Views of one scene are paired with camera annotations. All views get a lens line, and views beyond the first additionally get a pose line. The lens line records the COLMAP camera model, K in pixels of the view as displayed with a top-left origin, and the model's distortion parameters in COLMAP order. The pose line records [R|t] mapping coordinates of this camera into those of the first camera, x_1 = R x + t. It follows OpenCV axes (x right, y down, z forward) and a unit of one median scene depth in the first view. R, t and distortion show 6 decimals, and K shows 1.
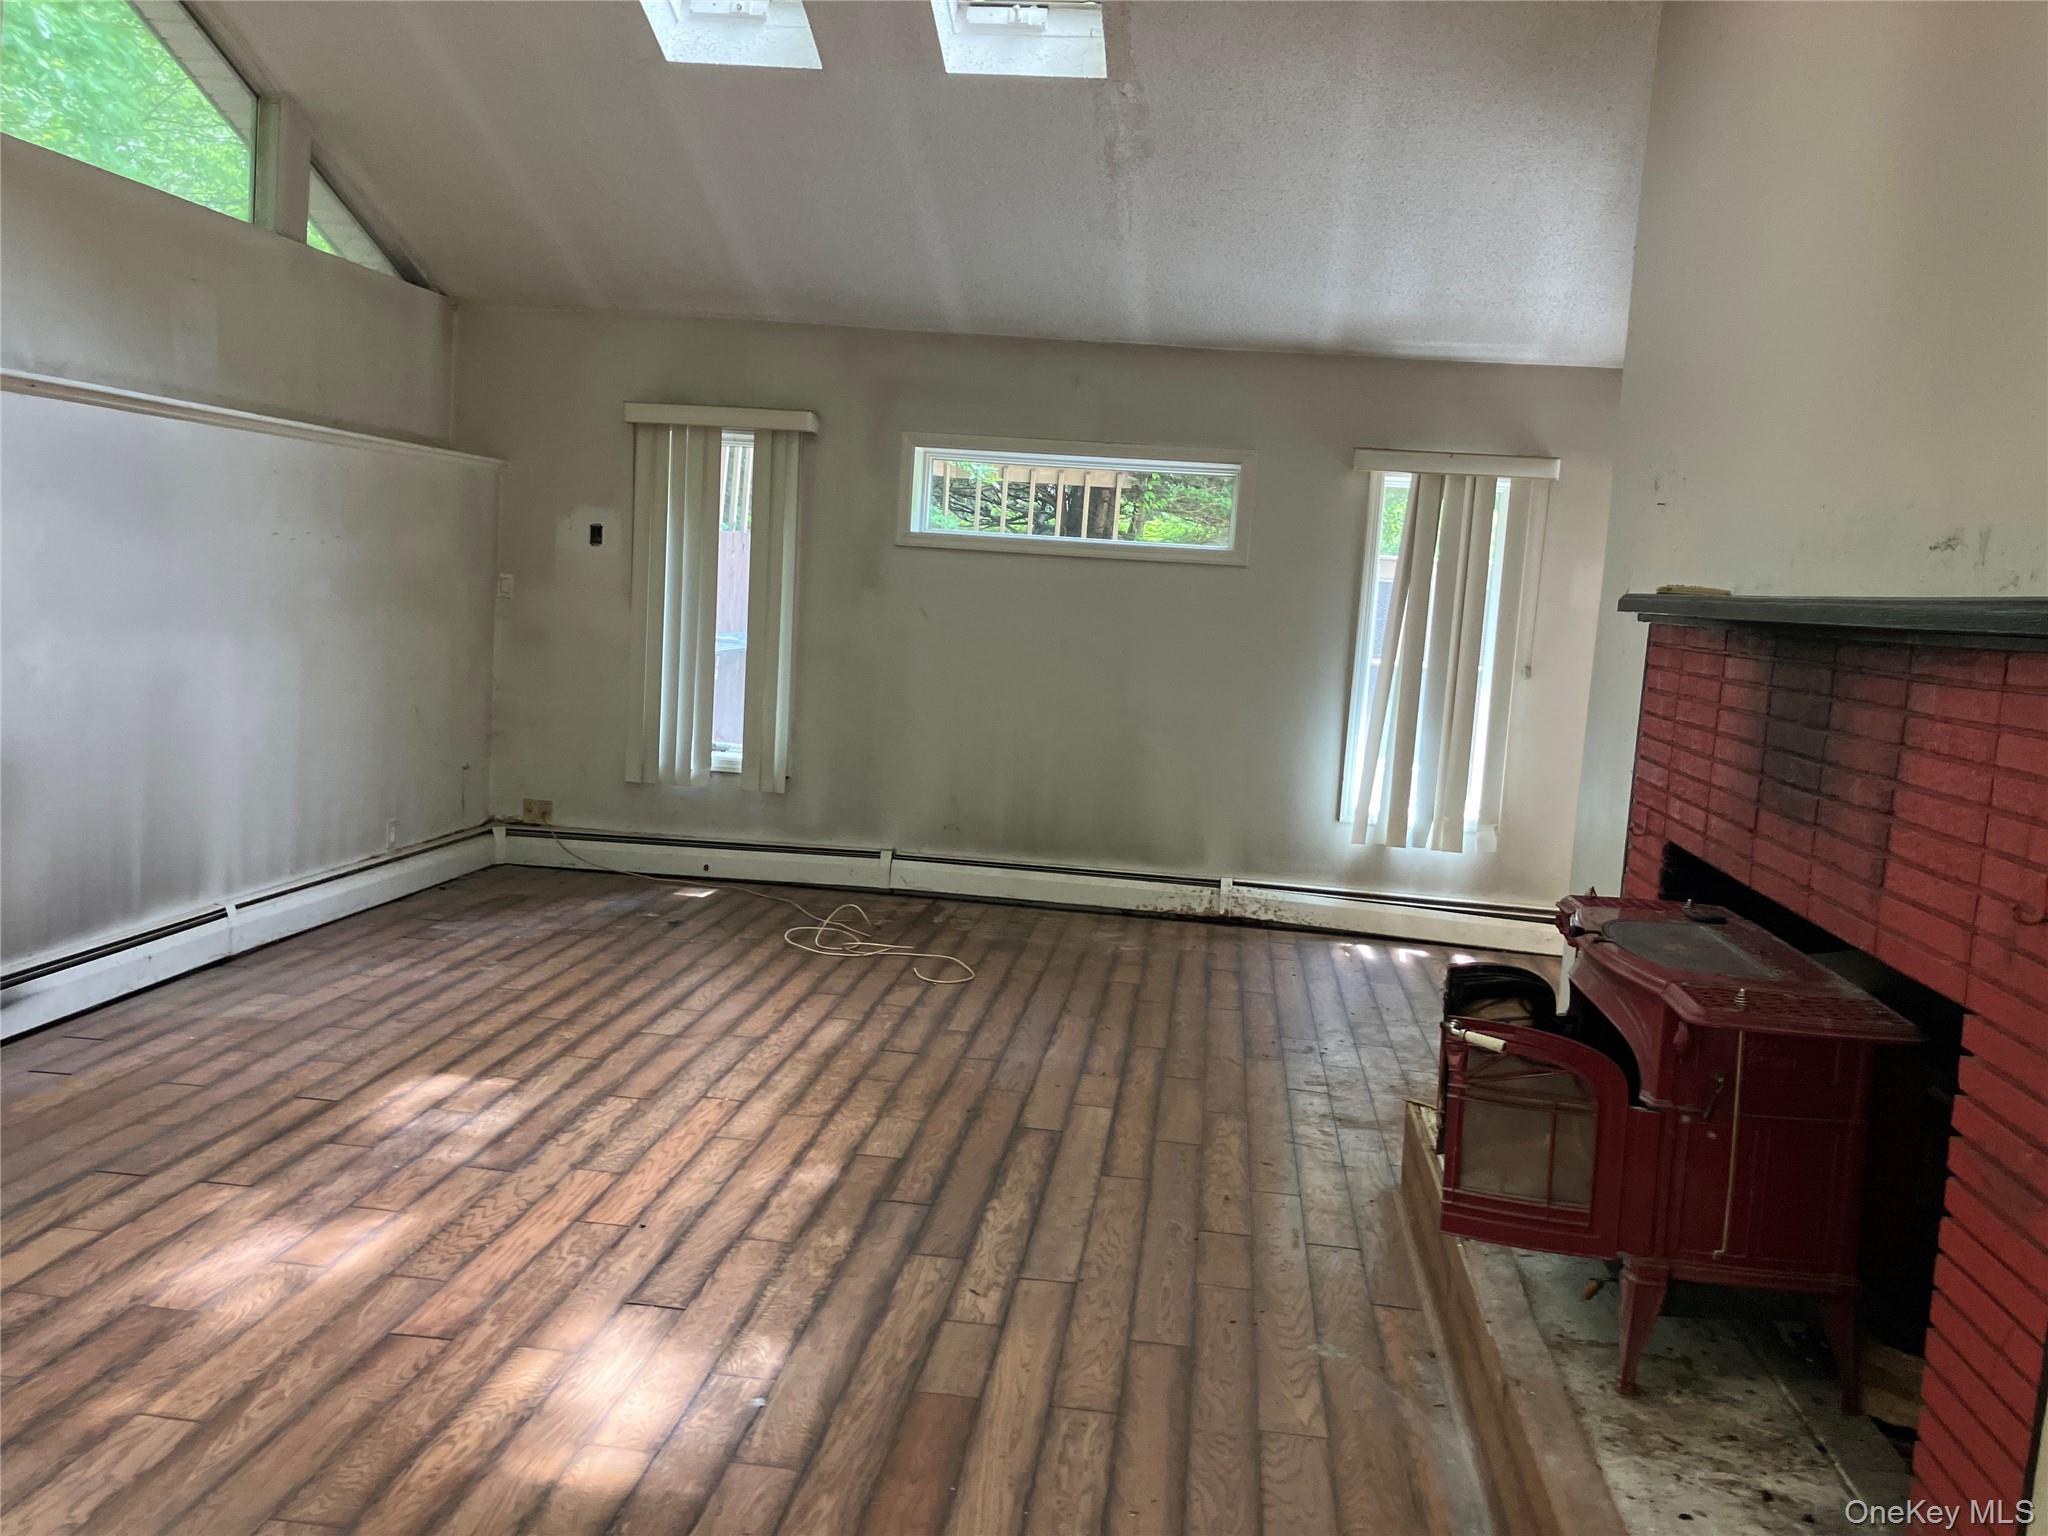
lens RADIAL K [[1692.2, 0, 1027.3], [0, 1692.2, 772.6], [0, 0, 1]] dist [0.008164, 0.008798]
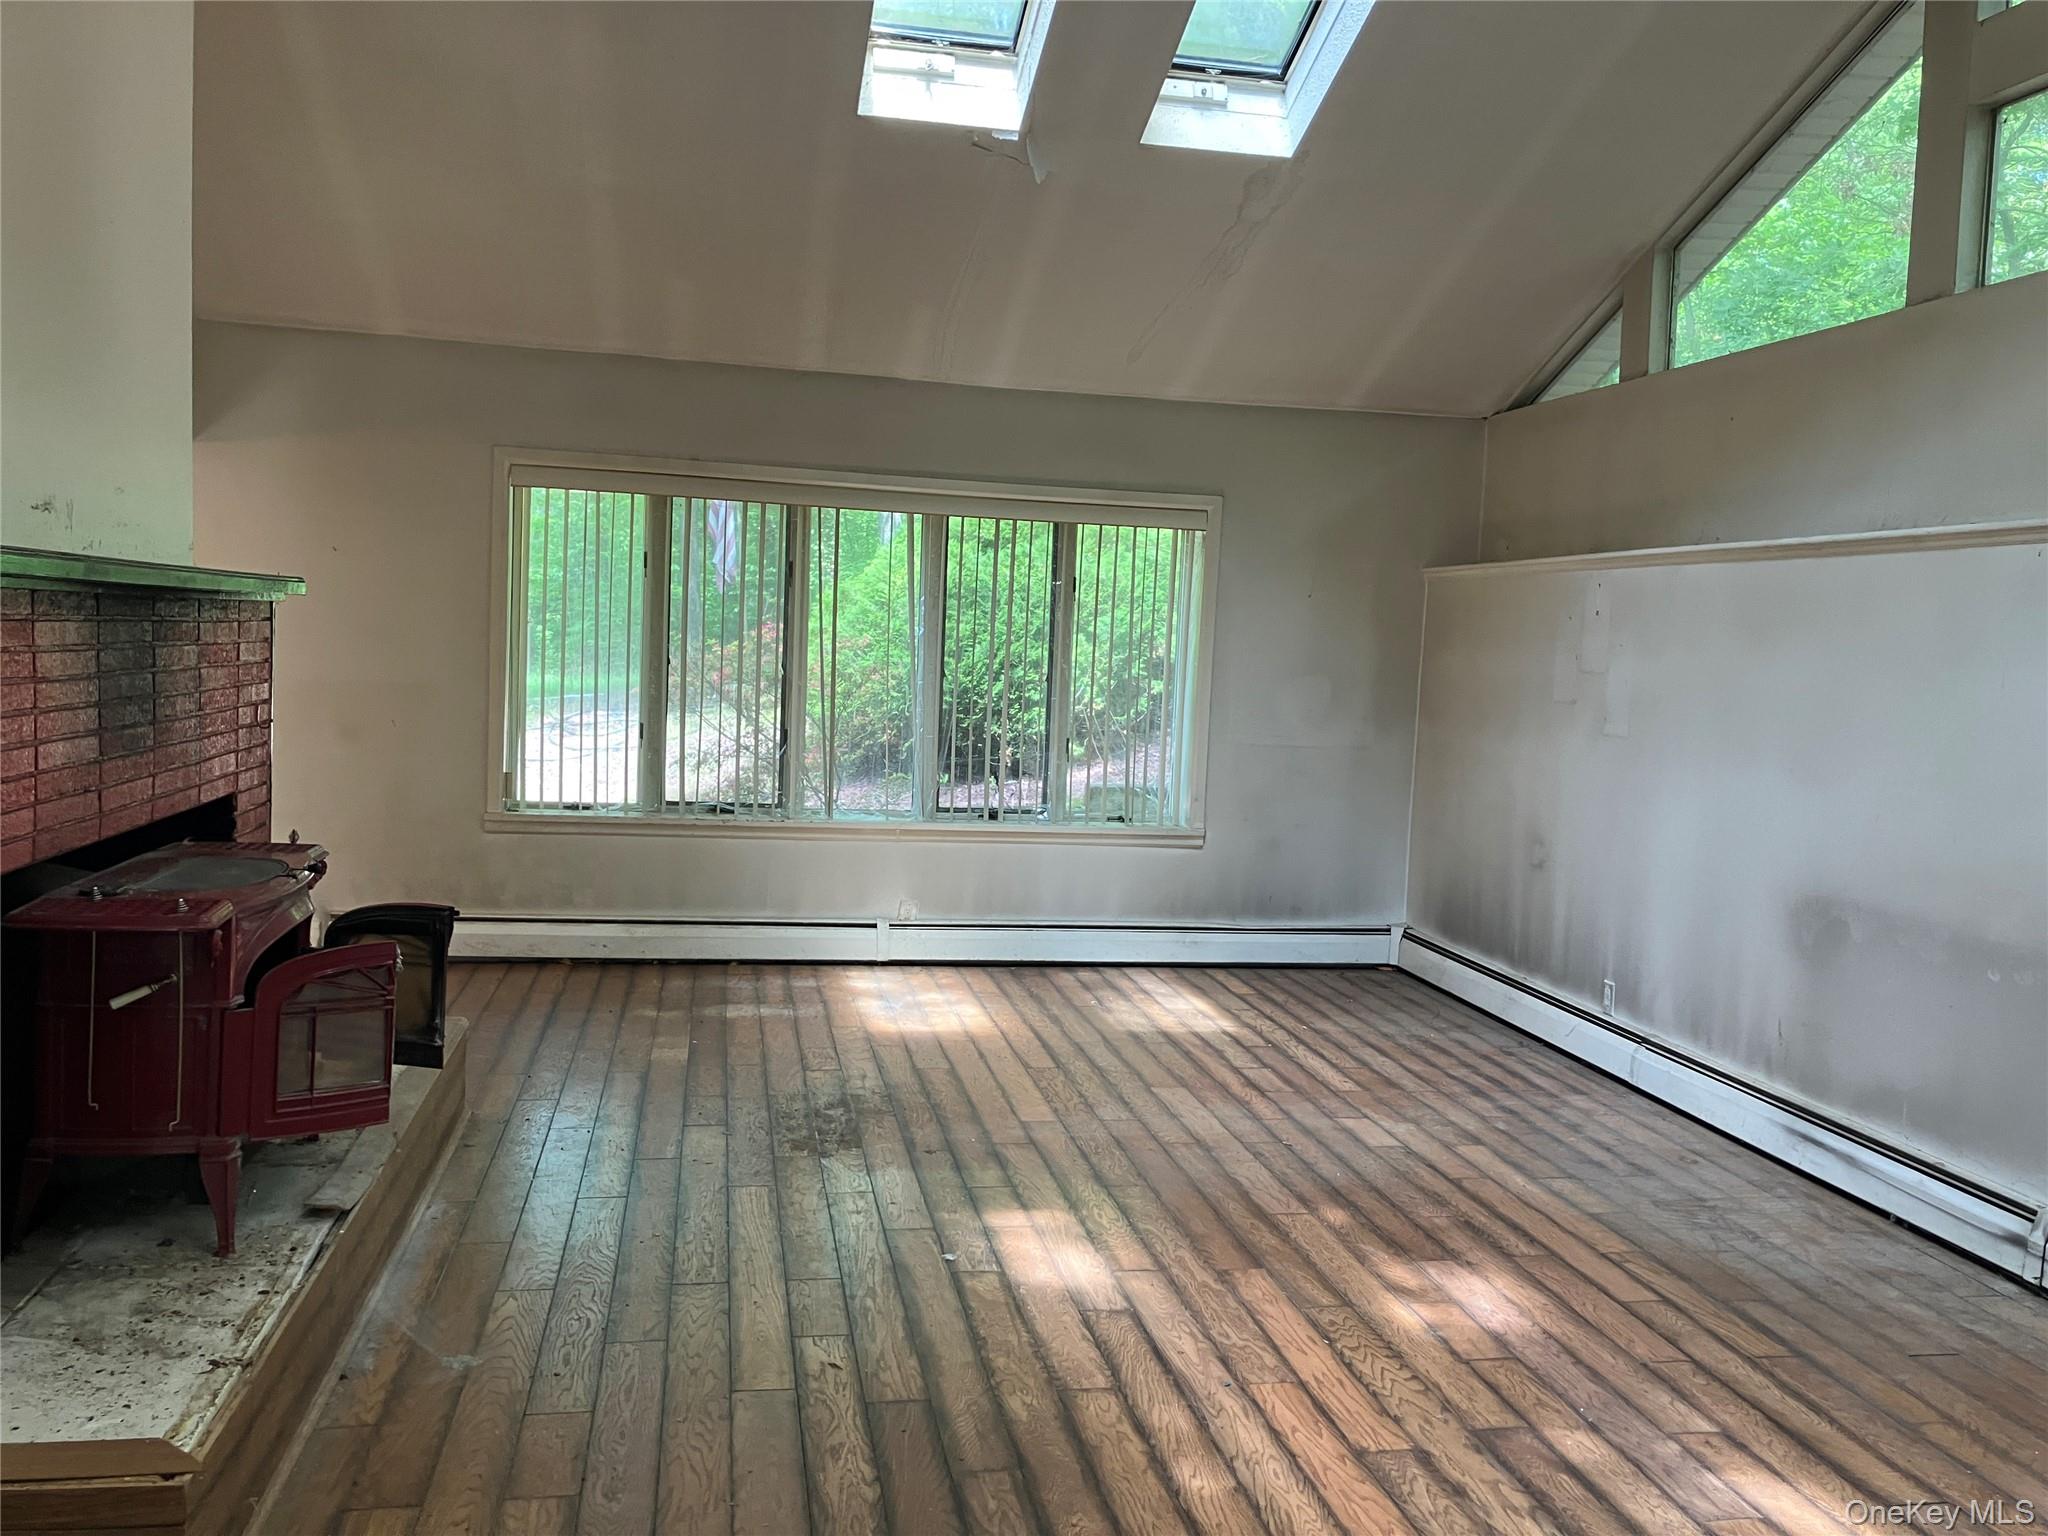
lens RADIAL K [[1692.2, 0, 1033.1], [0, 1692.2, 761.4], [0, 0, 1]] dist [0.008164, 0.008798]
pose [[-0.949443, -0.084513, -0.302349, 0.172182], [-0.138465, 0.977078, 0.161698, -0.187546], [0.281753, 0.195388, -0.939382, 1.775691]]
